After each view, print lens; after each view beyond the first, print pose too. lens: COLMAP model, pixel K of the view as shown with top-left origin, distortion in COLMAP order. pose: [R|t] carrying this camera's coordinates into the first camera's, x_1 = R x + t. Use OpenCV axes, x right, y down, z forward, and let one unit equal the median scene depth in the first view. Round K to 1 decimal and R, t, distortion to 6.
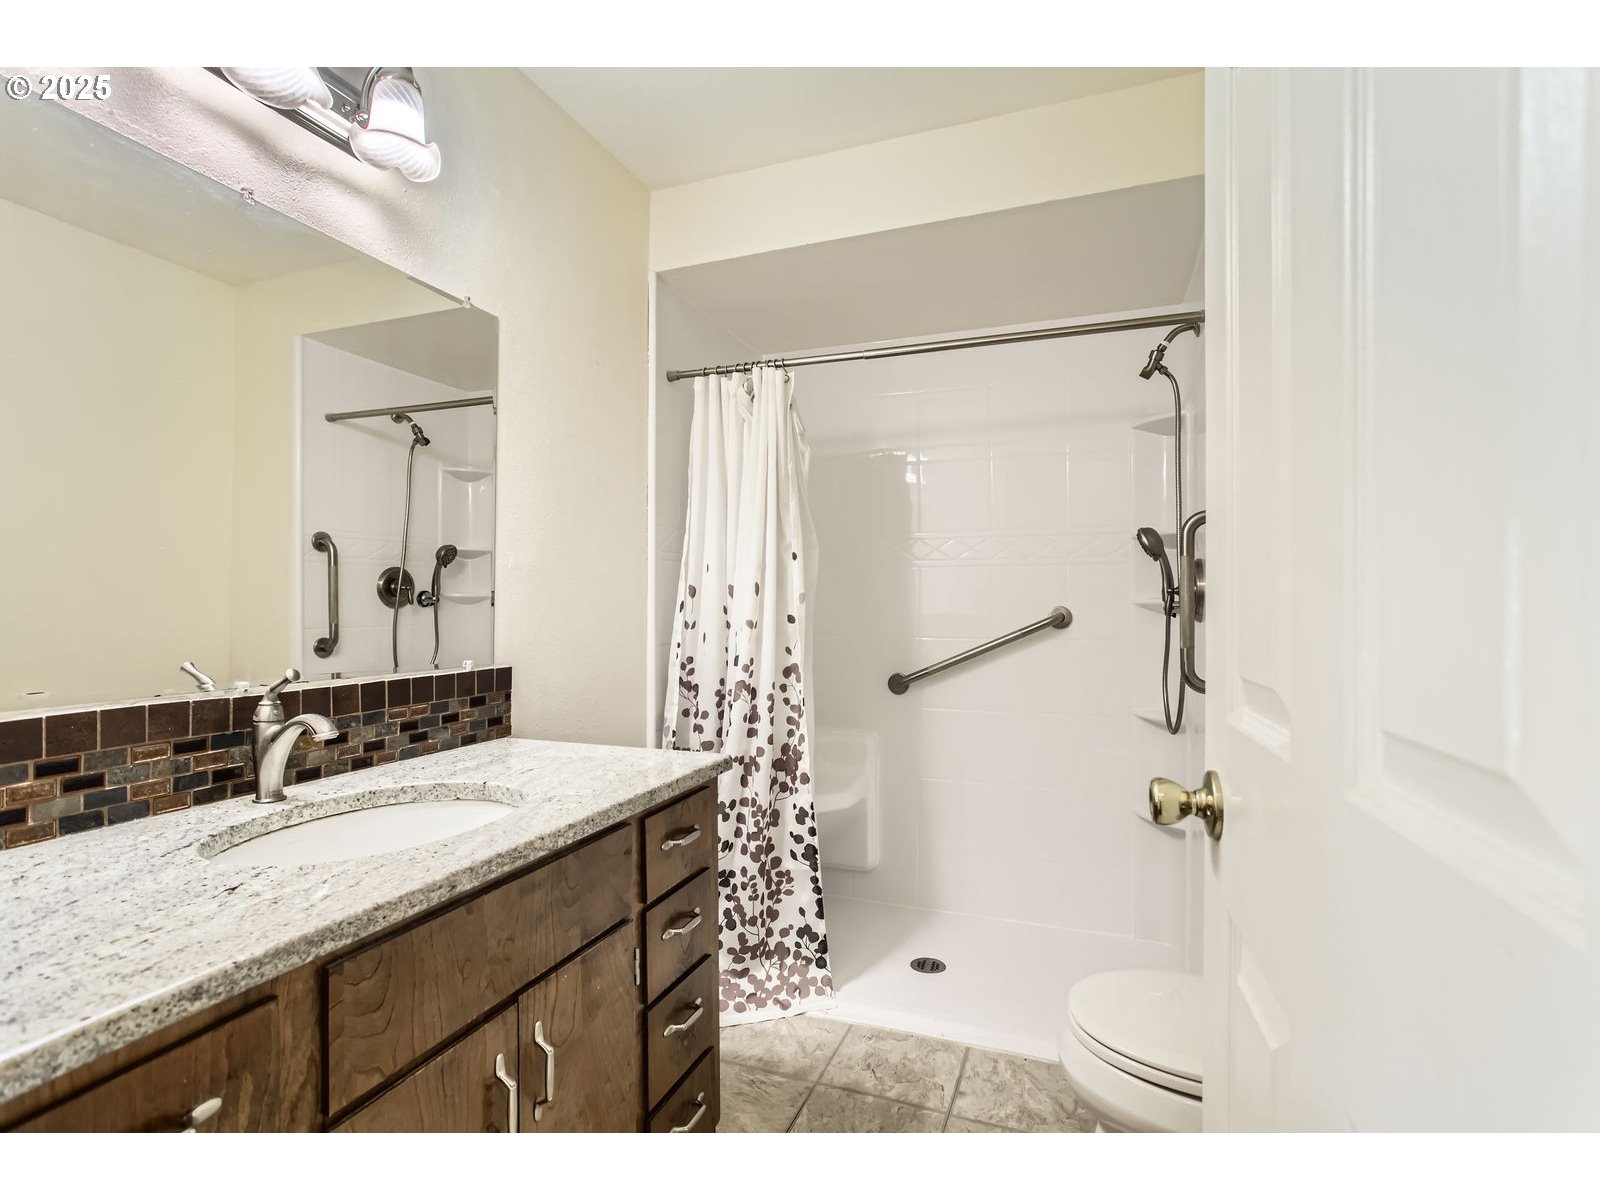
lens RADIAL K [[789.8, 0, 791.1], [0, 789.8, 599.3], [0, 0, 1]] dist [-0.039476, 0.023165]
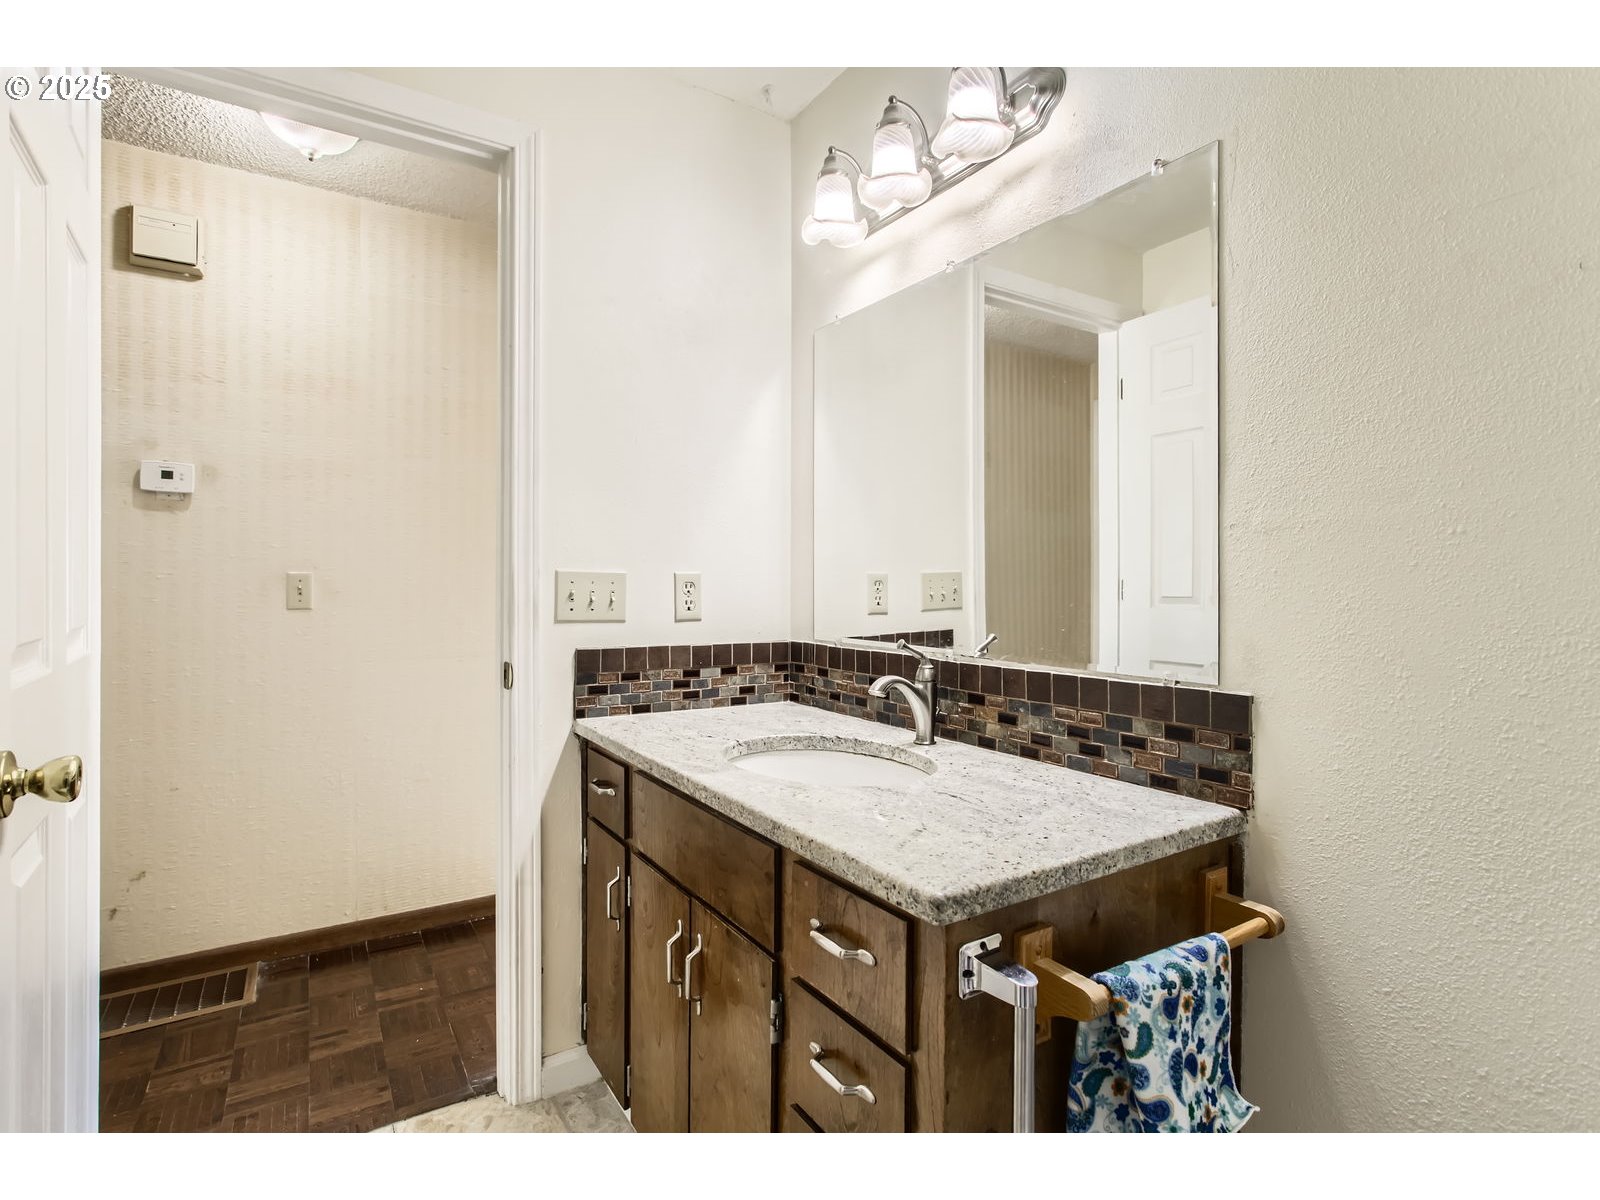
lens RADIAL K [[789.8, 0, 791.1], [0, 789.8, 599.3], [0, 0, 1]] dist [-0.039476, 0.023165]
pose [[-0.598102, 0.015183, -0.801276, 0.380947], [0.002553, 0.999852, 0.017040, 0.001281], [0.801416, 0.008146, -0.598052, 1.250900]]
